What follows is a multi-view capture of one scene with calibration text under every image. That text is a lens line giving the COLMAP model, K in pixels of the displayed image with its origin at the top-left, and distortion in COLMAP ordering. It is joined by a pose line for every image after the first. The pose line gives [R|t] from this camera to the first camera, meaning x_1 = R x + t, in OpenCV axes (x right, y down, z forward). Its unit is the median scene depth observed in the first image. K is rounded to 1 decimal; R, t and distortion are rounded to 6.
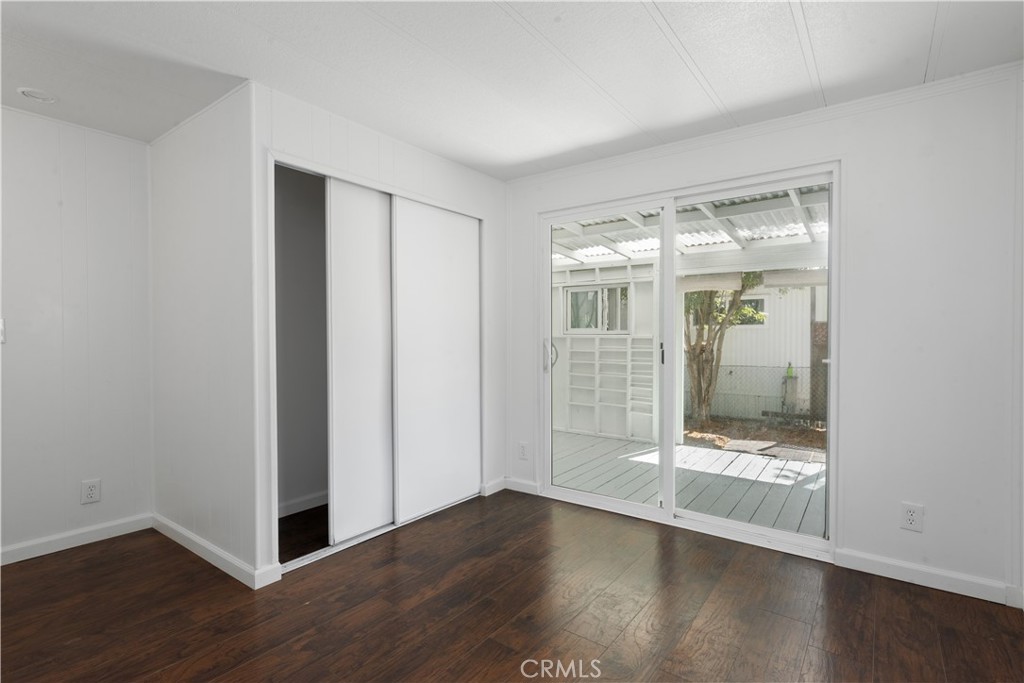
lens RADIAL K [[500.0, 0, 508.7], [0, 500.0, 341.9], [0, 0, 1]] dist [-0.000601, -0.000140]
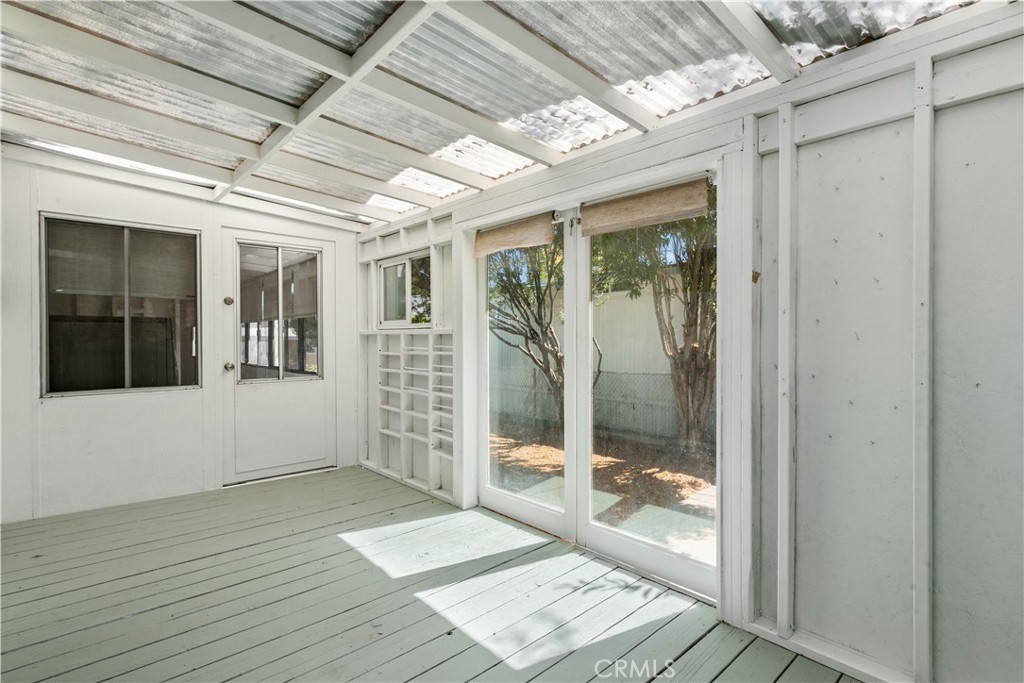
lens RADIAL K [[500.0, 0, 513.4], [0, 500.0, 340.6], [0, 0, 1]] dist [-0.000601, -0.000140]
pose [[0.976763, -0.001370, -0.214317, 0.458573], [-0.001129, 0.999933, -0.011539, 0.007757], [0.214319, 0.011513, 0.976696, 0.385881]]
